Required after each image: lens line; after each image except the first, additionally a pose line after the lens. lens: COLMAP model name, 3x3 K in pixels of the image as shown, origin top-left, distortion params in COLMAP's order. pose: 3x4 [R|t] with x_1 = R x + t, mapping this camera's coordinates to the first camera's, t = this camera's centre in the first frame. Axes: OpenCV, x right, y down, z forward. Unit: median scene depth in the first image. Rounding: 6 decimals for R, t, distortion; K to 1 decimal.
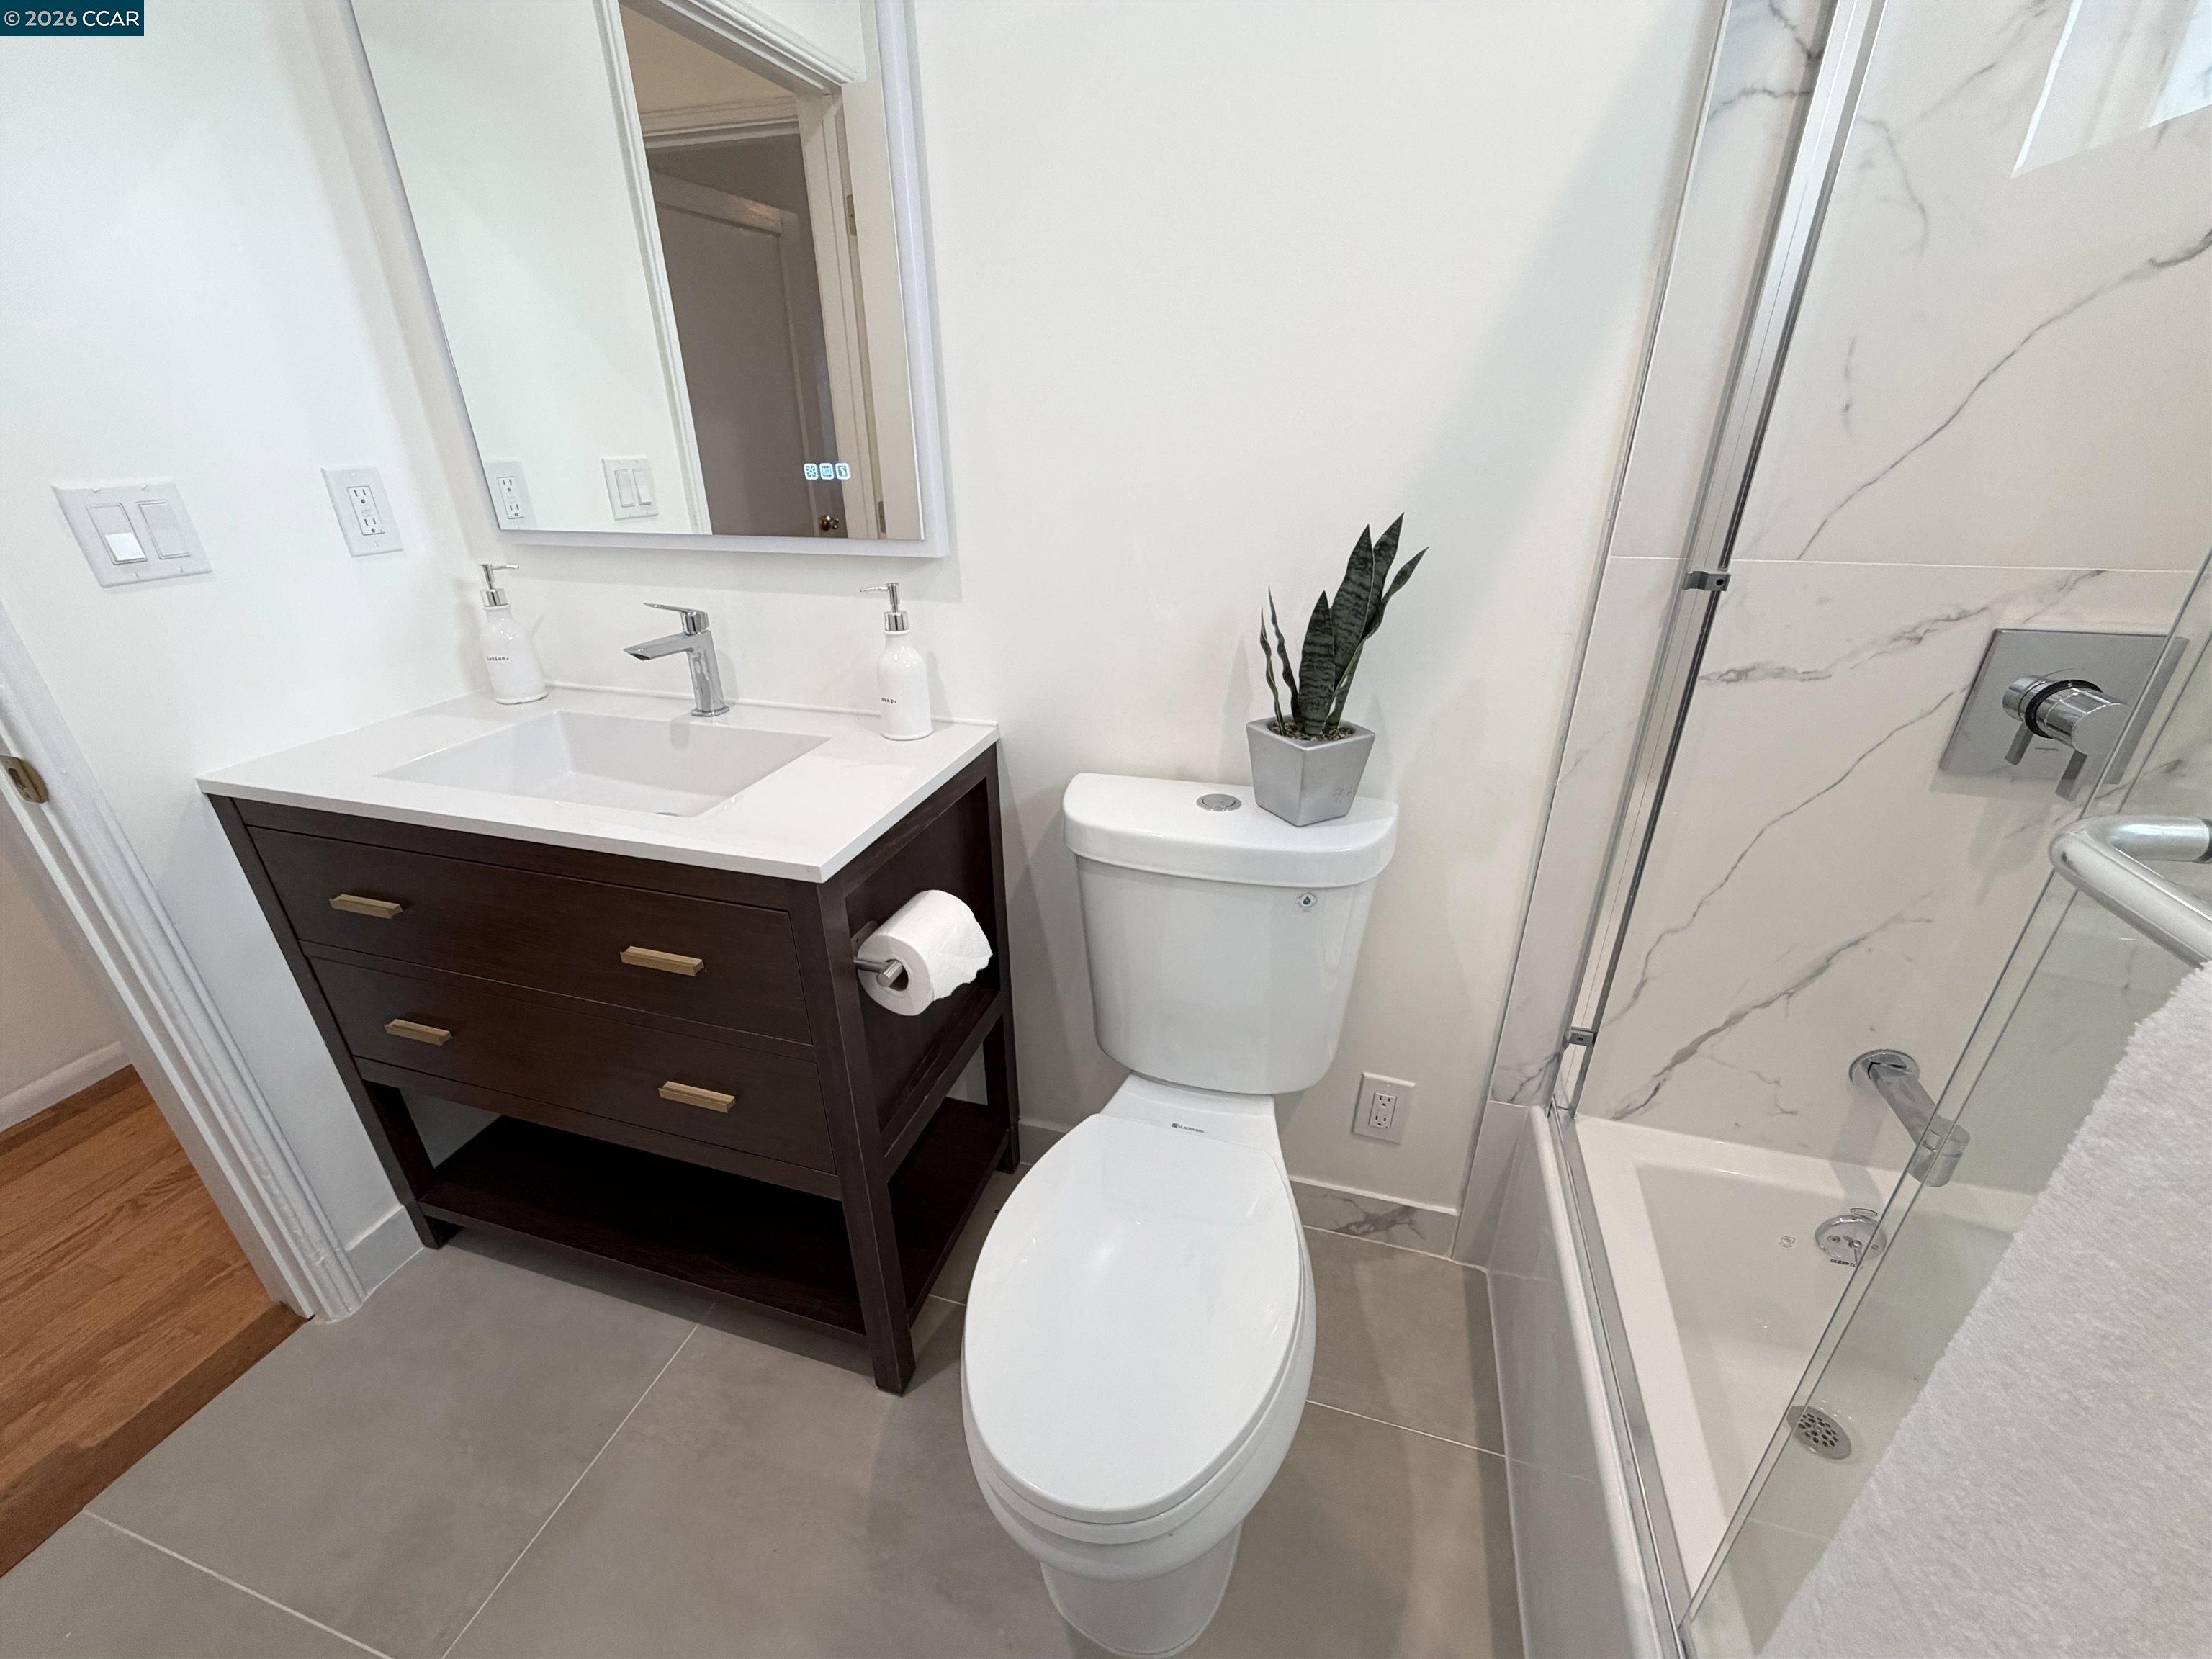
lens RADIAL K [[886.8, 0, 1102.3], [0, 886.8, 831.2], [0, 0, 1]] dist [-0.000686, 0.000207]
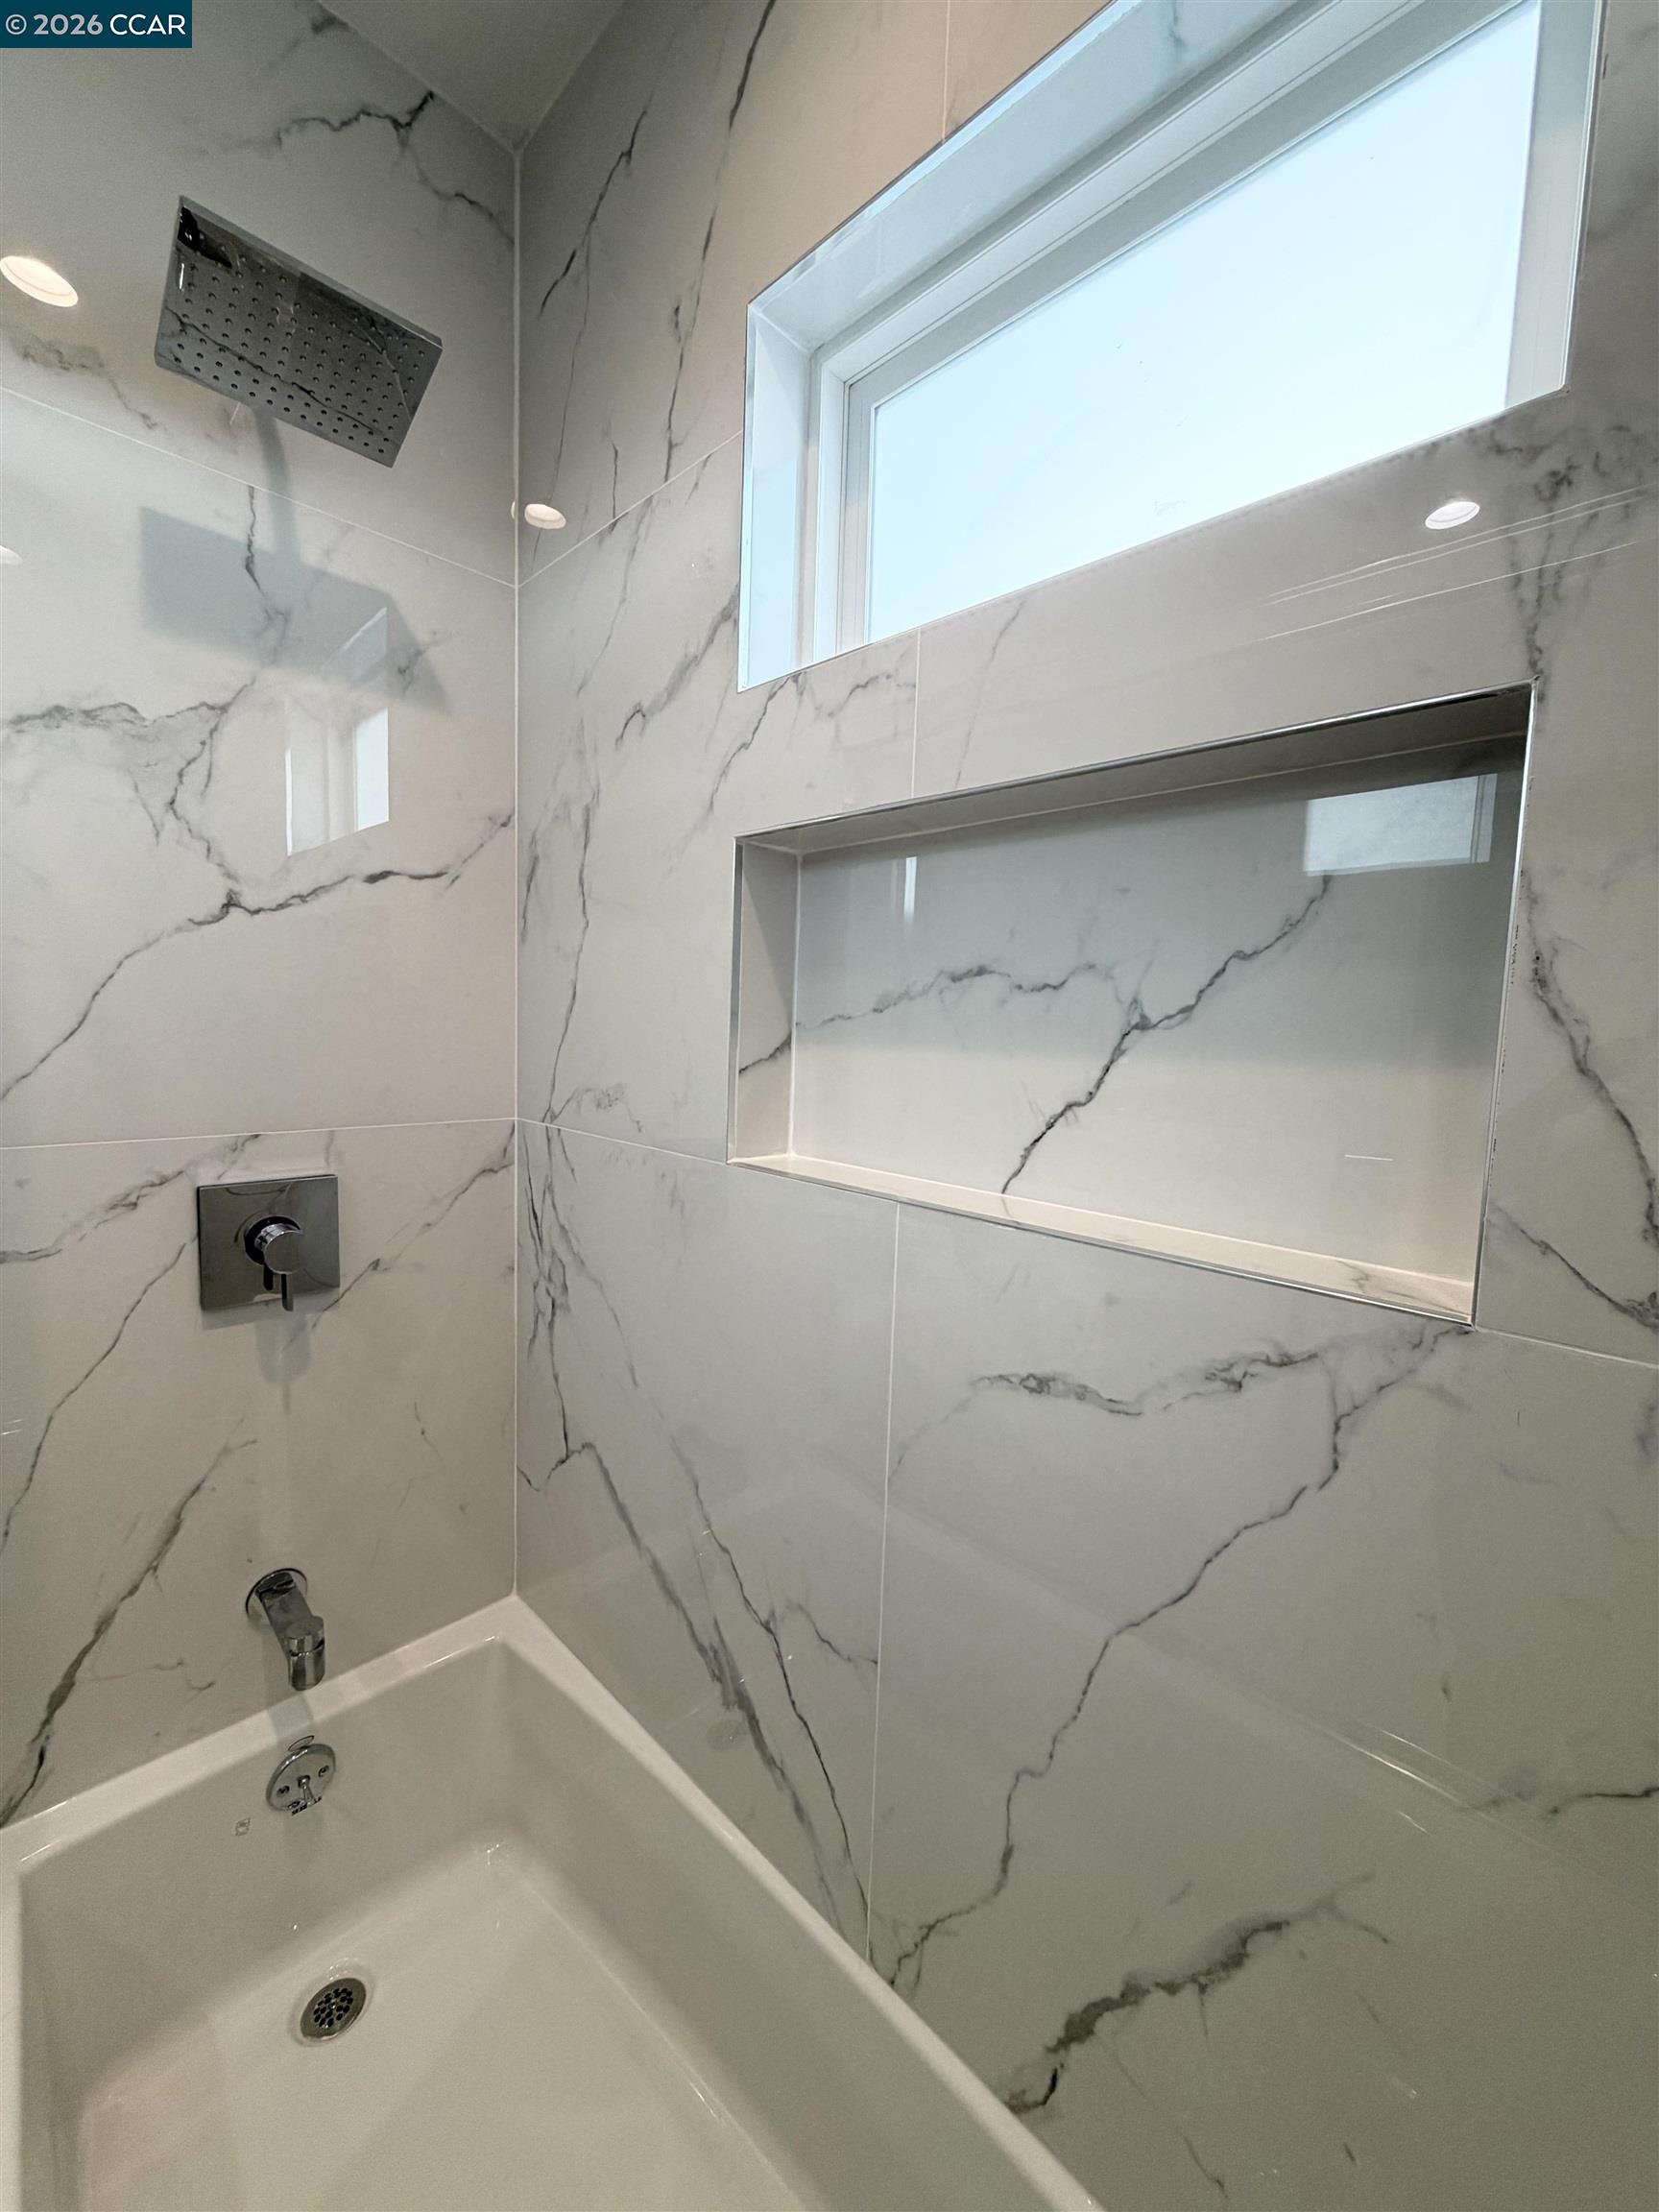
lens RADIAL K [[886.8, 0, 829.6], [0, 886.8, 1102.2], [0, 0, 1]] dist [-0.000686, 0.000207]
pose [[0.464746, -0.054060, 0.883792, 0.308794], [0.341417, 0.931890, -0.122534, 0.085562], [-0.816973, 0.358689, 0.451549, -0.228088]]
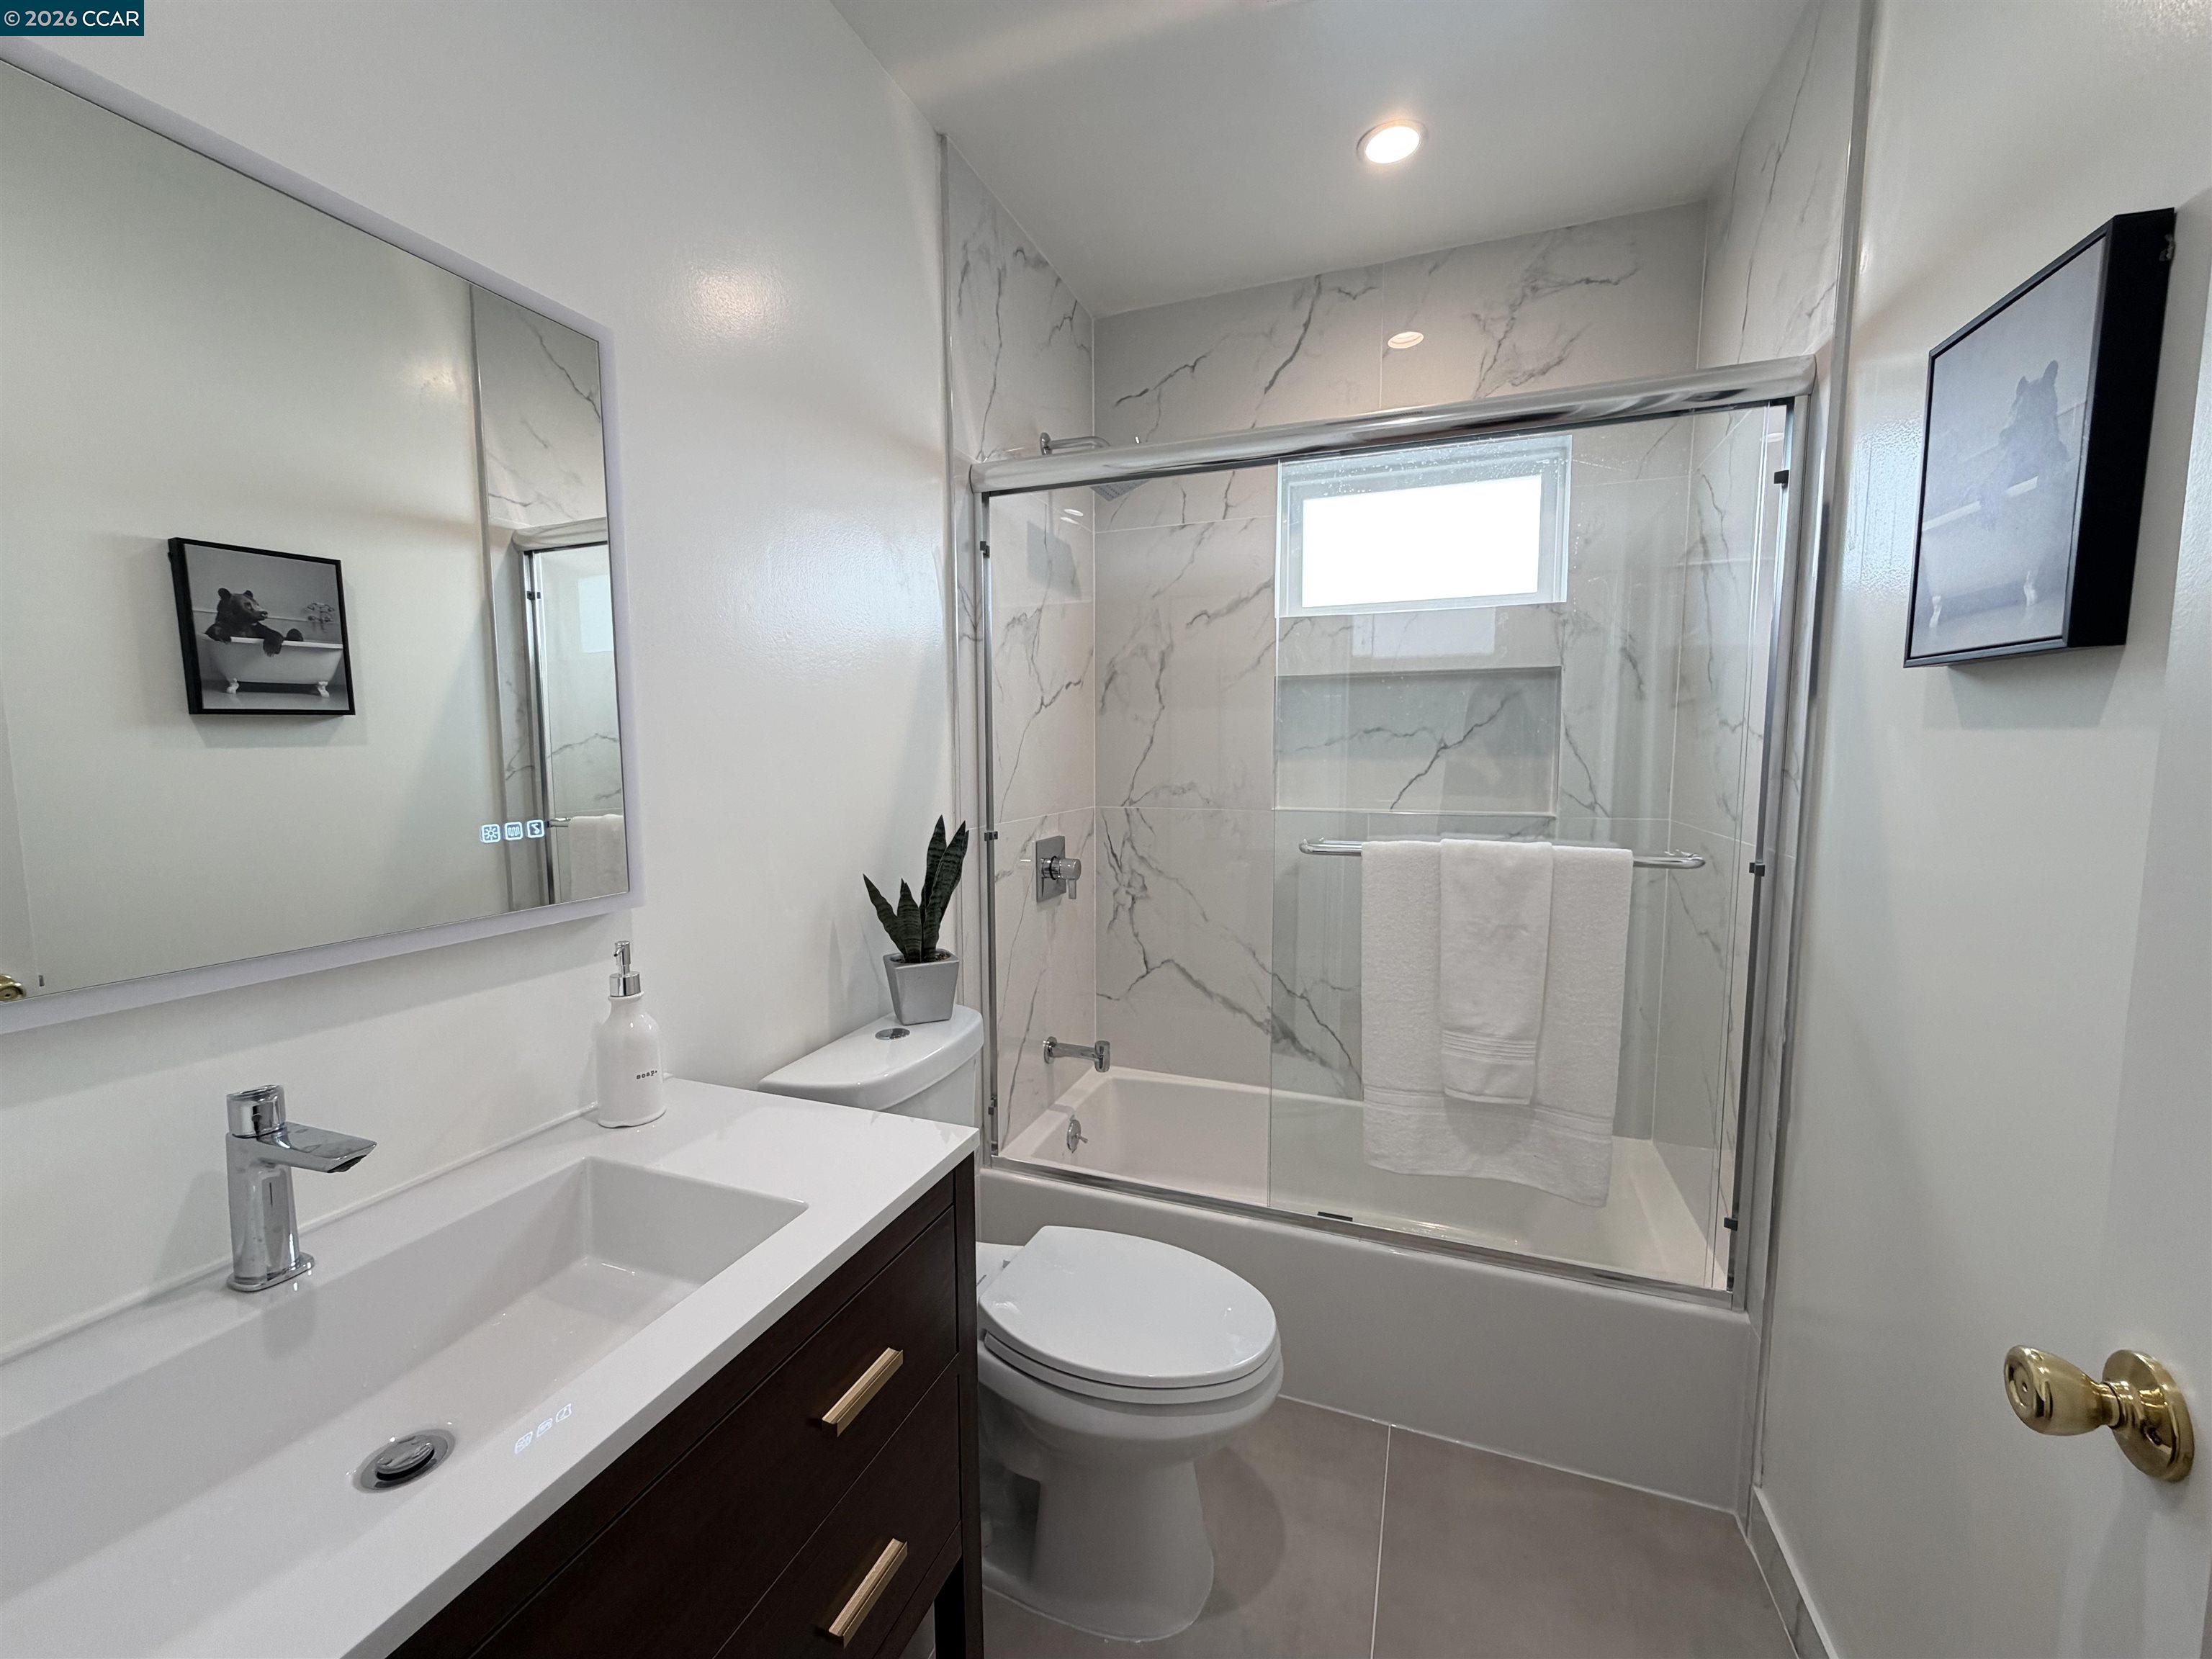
lens RADIAL K [[886.8, 0, 1102.3], [0, 886.8, 831.2], [0, 0, 1]] dist [-0.000686, 0.000207]
pose [[0.066867, -0.081338, 0.994441, -1.197720], [0.425682, 0.903738, 0.045296, -0.245080], [-0.902399, 0.420287, 0.095054, 0.507246]]
